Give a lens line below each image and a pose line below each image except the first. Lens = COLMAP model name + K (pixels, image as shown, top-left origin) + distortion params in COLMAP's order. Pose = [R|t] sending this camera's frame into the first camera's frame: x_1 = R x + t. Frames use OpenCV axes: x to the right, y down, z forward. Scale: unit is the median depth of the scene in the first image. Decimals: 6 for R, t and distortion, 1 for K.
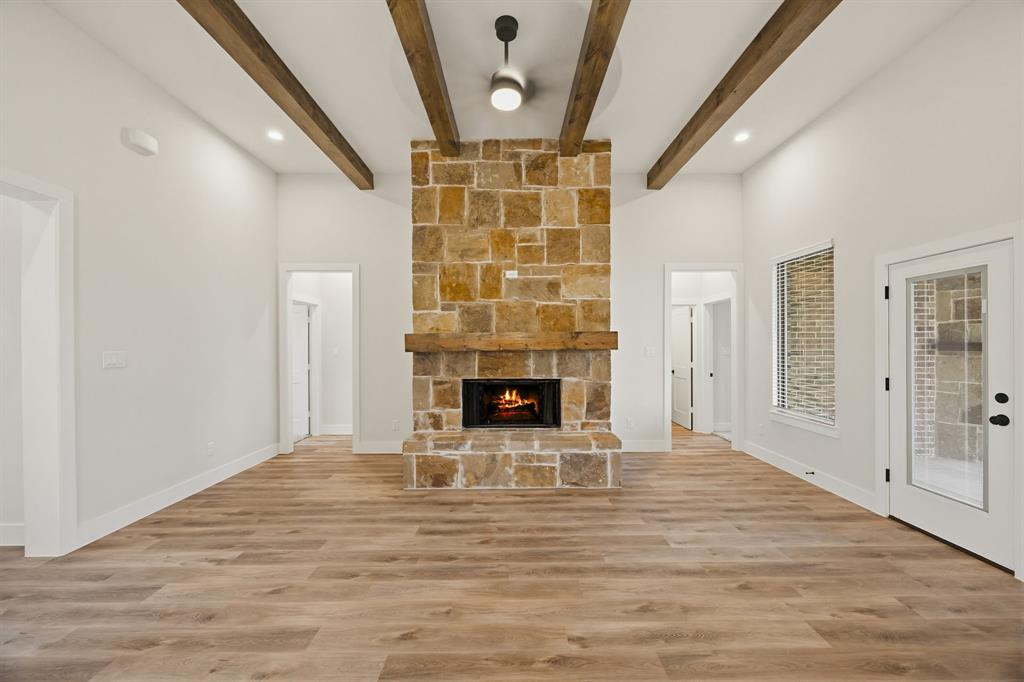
lens RADIAL K [[391.4, 0, 516.4], [0, 391.4, 345.5], [0, 0, 1]] dist [-0.002562, 0.000128]
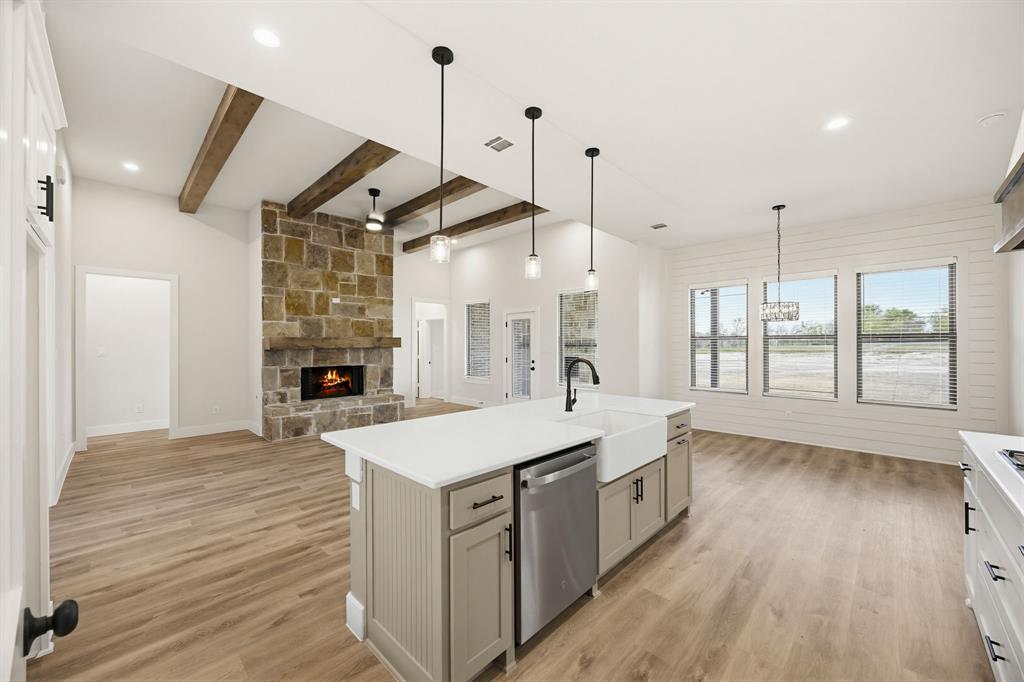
lens RADIAL K [[391.4, 0, 518.3], [0, 391.4, 342.5], [0, 0, 1]] dist [-0.002562, 0.000128]
pose [[0.701063, 0.004667, 0.713084, -0.628224], [0.000654, 0.999974, -0.007187, 0.000991], [-0.713099, 0.005505, 0.701041, -0.647122]]
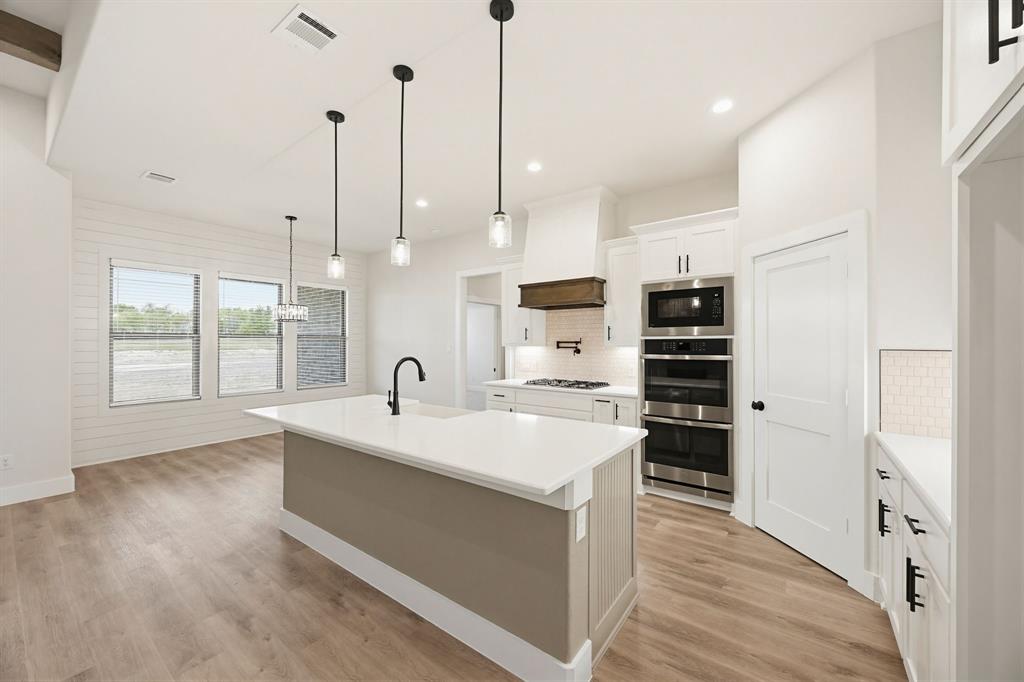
lens RADIAL K [[391.4, 0, 518.3], [0, 391.4, 342.2], [0, 0, 1]] dist [-0.002562, 0.000128]
pose [[-0.801109, 0.004535, 0.598501, -0.612500], [0.004122, 0.999989, -0.002059, 0.002393], [-0.598504, 0.000817, -0.801119, 0.144635]]
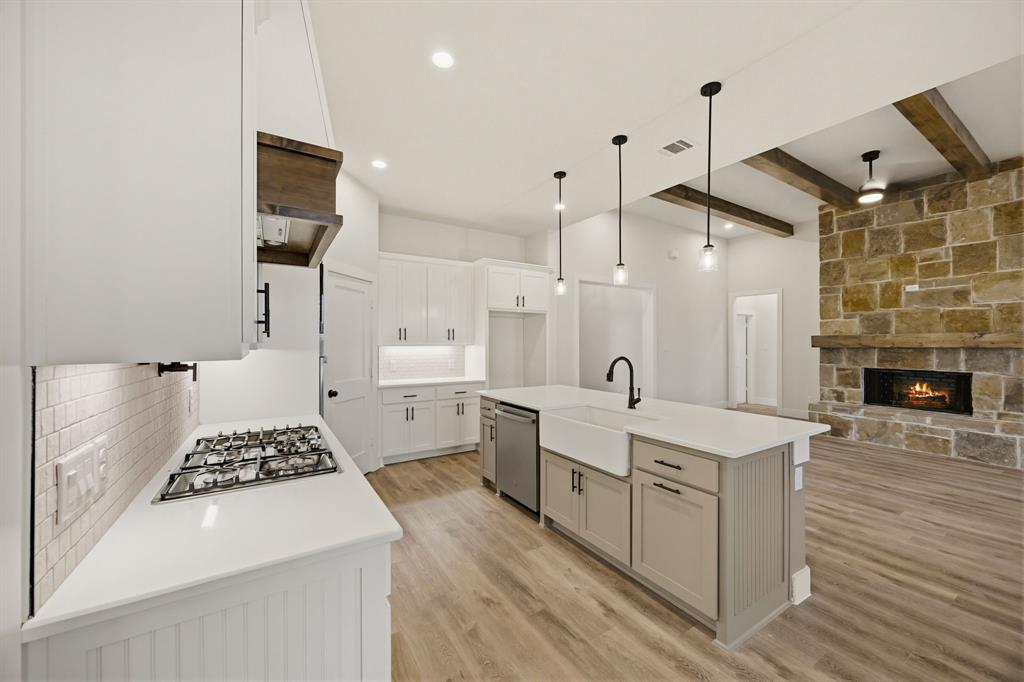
lens RADIAL K [[391.4, 0, 515.8], [0, 391.4, 340.8], [0, 0, 1]] dist [-0.002562, 0.000128]
pose [[0.527947, 0.000750, -0.849277, 0.387796], [-0.005609, 0.999981, -0.002604, 0.000917], [0.849259, 0.006139, 0.527941, -0.769480]]
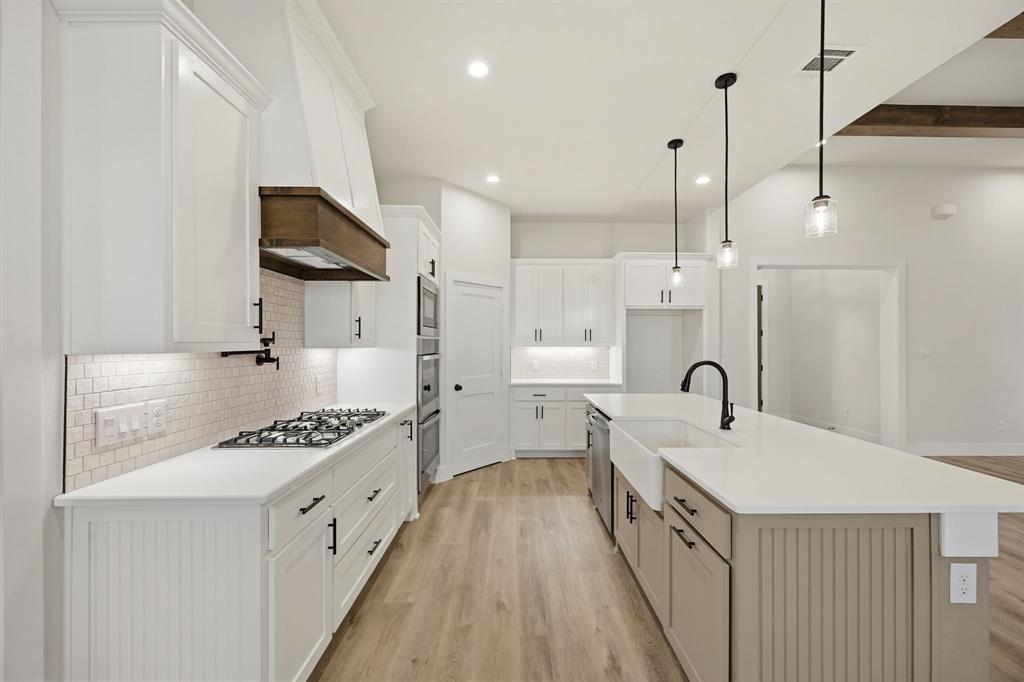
lens RADIAL K [[391.4, 0, 515.8], [0, 391.4, 342.4], [0, 0, 1]] dist [-0.002562, 0.000128]
pose [[-0.001064, 0.000416, -0.999999, 0.435455], [-0.004391, 0.999990, 0.000421, 0.001530], [0.999990, 0.004392, -0.001062, -0.515879]]
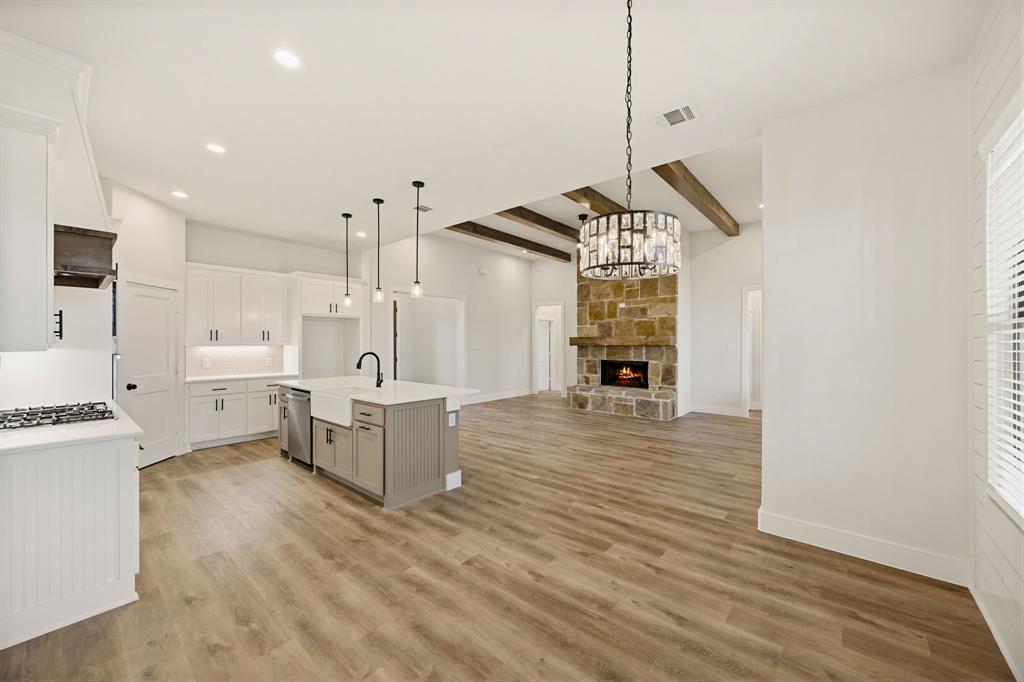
lens RADIAL K [[391.4, 0, 516.5], [0, 391.4, 340.5], [0, 0, 1]] dist [-0.002562, 0.000128]
pose [[0.754888, -0.000177, -0.655854, 0.847057], [-0.003655, 0.999983, -0.004476, -0.001090], [0.655844, 0.005776, 0.754874, -0.767265]]
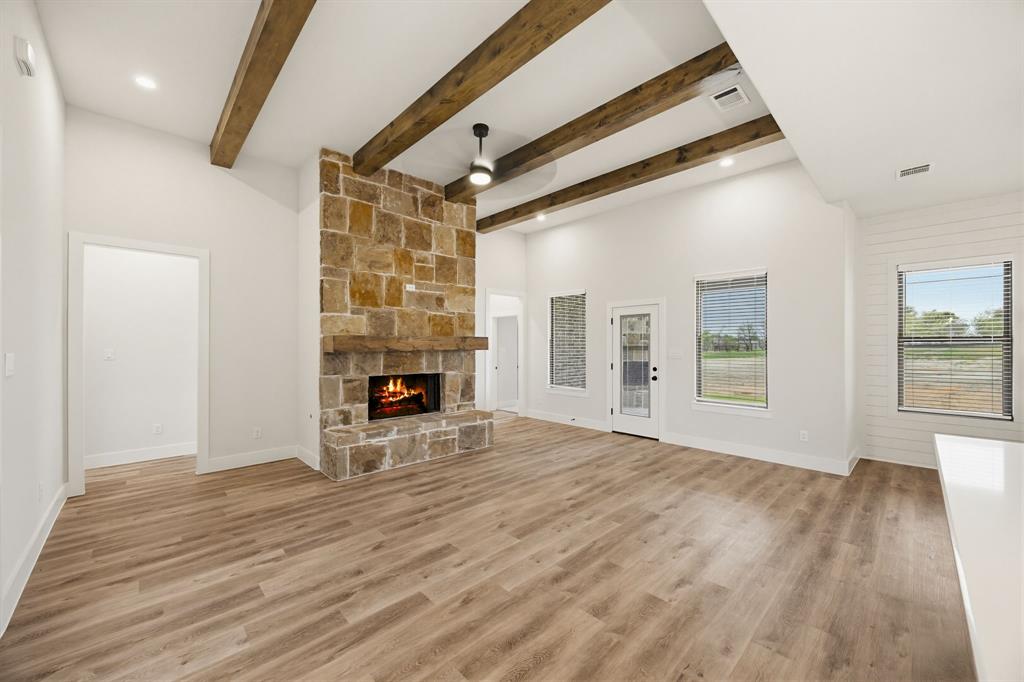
lens RADIAL K [[391.4, 0, 517.2], [0, 391.4, 345.0], [0, 0, 1]] dist [-0.002562, 0.000128]
pose [[0.723582, 0.006788, 0.690205, -0.606670], [-0.003880, 0.999976, -0.005767, 0.000572], [-0.690228, 0.001495, 0.723590, -0.099615]]
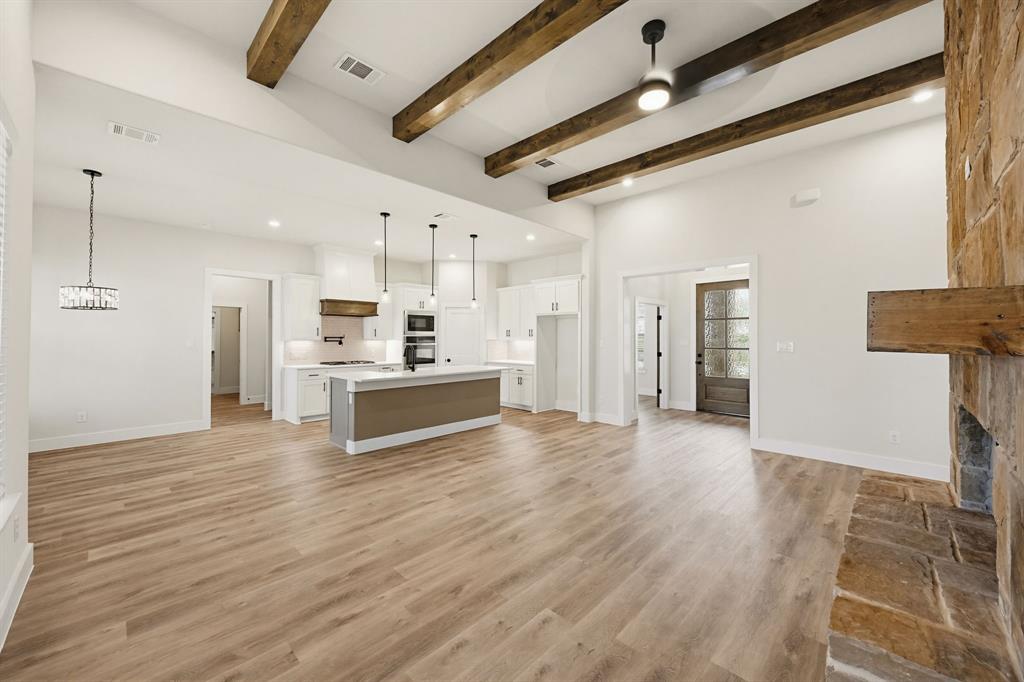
lens RADIAL K [[391.4, 0, 513.6], [0, 391.4, 334.7], [0, 0, 1]] dist [-0.002562, 0.000128]
pose [[-0.703788, -0.003697, -0.710401, 0.624699], [-0.000133, 0.999987, -0.005071, -0.003378], [0.710410, -0.003475, -0.703779, 0.948656]]
